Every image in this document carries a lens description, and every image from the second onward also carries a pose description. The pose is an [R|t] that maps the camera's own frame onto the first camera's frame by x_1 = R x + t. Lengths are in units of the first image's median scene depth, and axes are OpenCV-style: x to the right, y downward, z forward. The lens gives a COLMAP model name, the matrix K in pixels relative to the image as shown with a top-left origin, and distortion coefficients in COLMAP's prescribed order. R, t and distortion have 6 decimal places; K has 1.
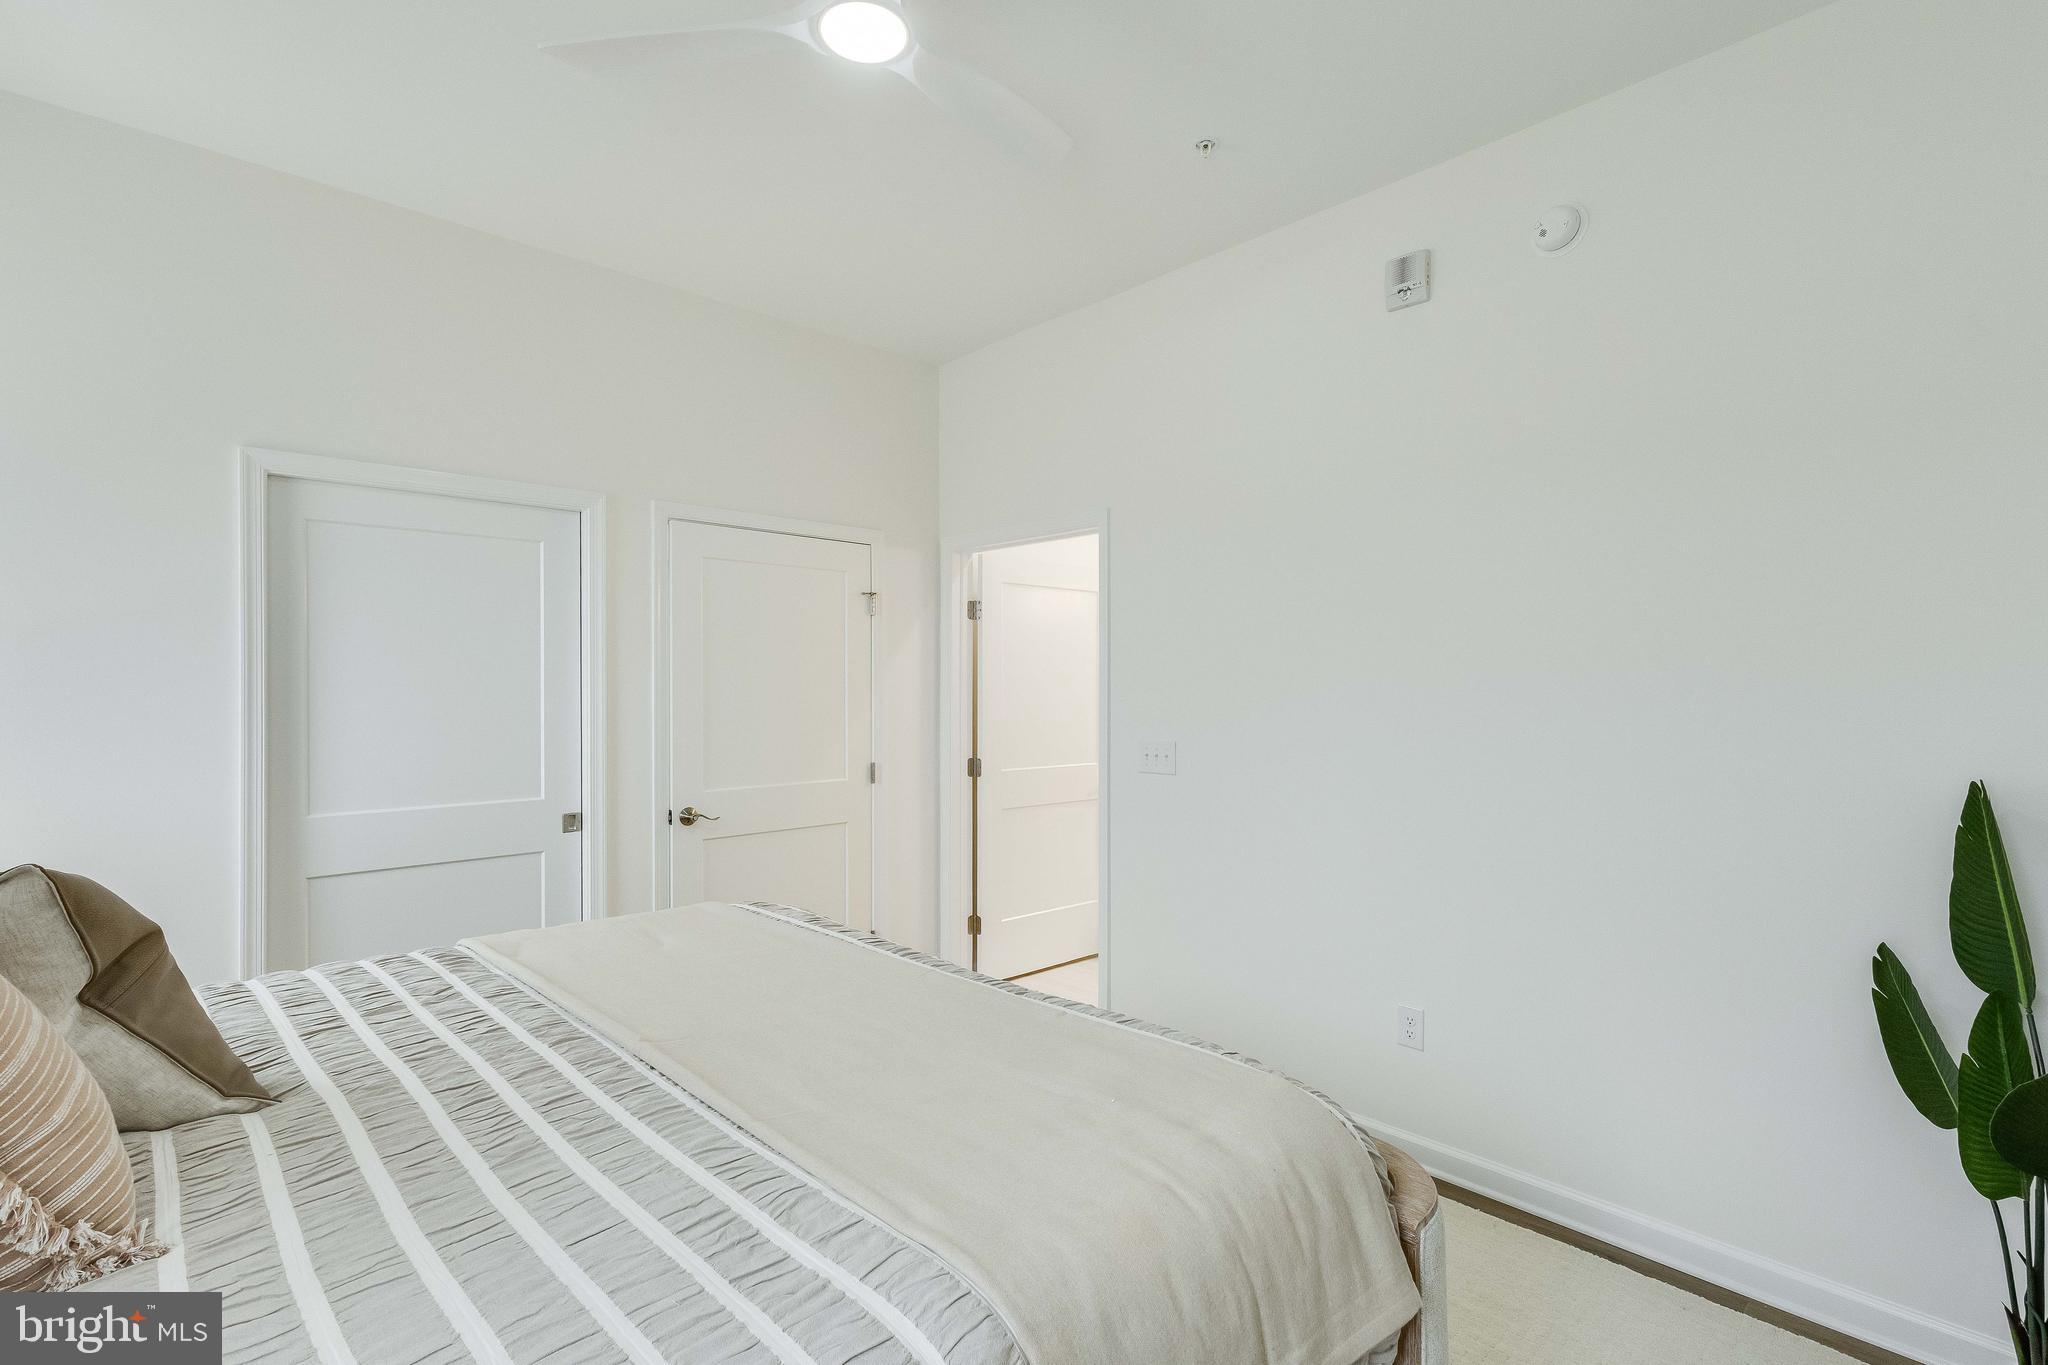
lens RADIAL K [[942.1, 0, 1024.0], [0, 942.1, 682.5], [0, 0, 1]] dist [-0.000575, 0.000341]
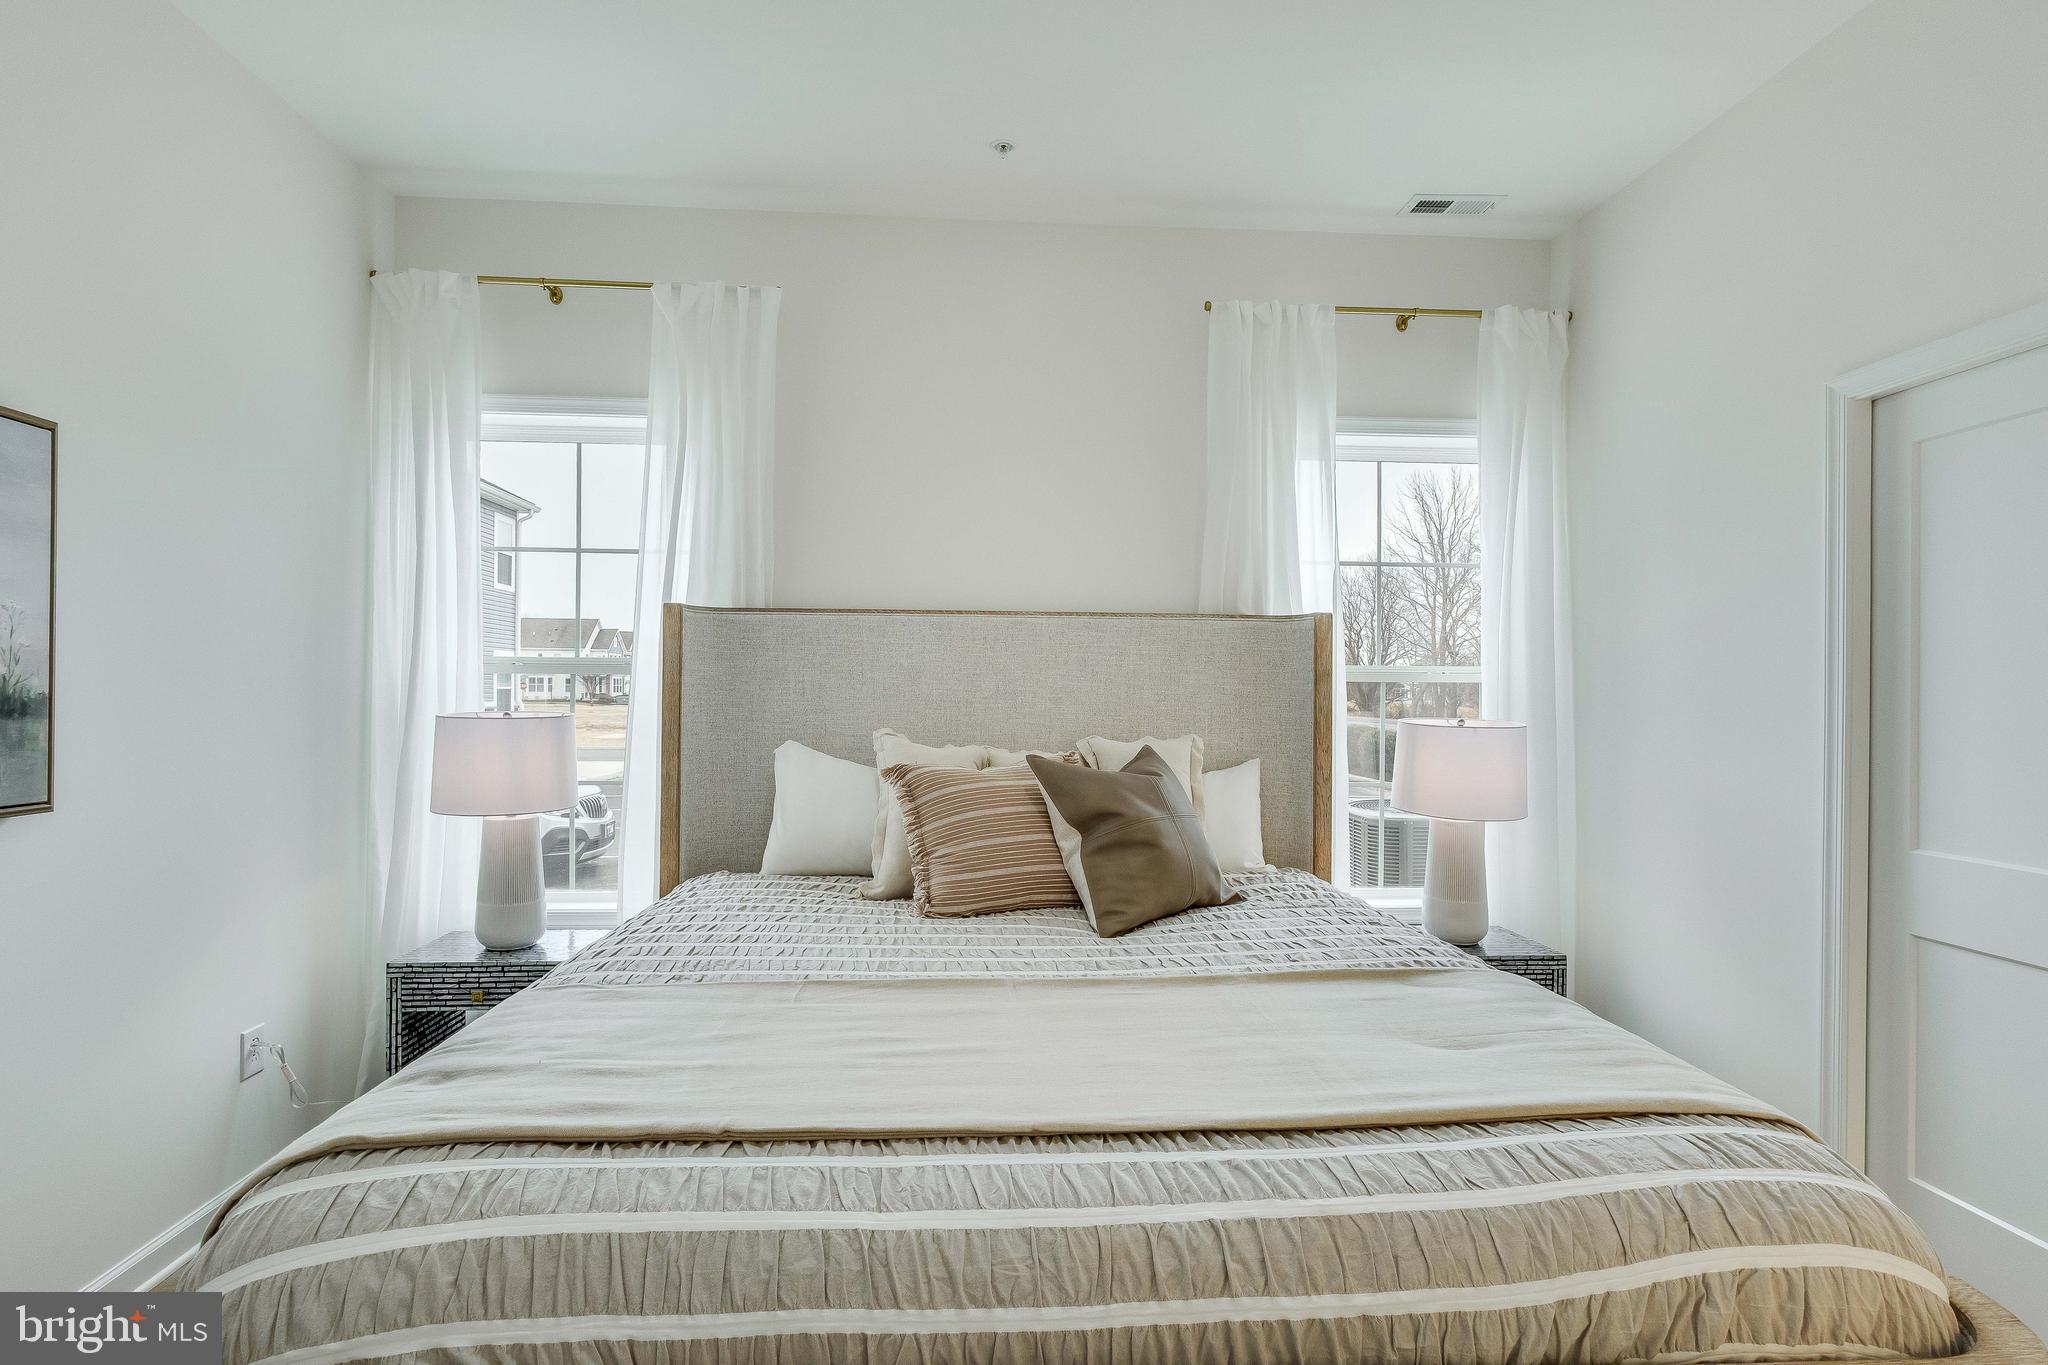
lens RADIAL K [[942.1, 0, 1024.0], [0, 942.1, 682.5], [0, 0, 1]] dist [-0.000575, 0.000341]
pose [[-0.660261, -0.003626, -0.751027, 0.240800], [-0.005118, 0.999987, -0.000329, 0.016450], [0.751018, 0.003626, -0.660271, 0.966979]]
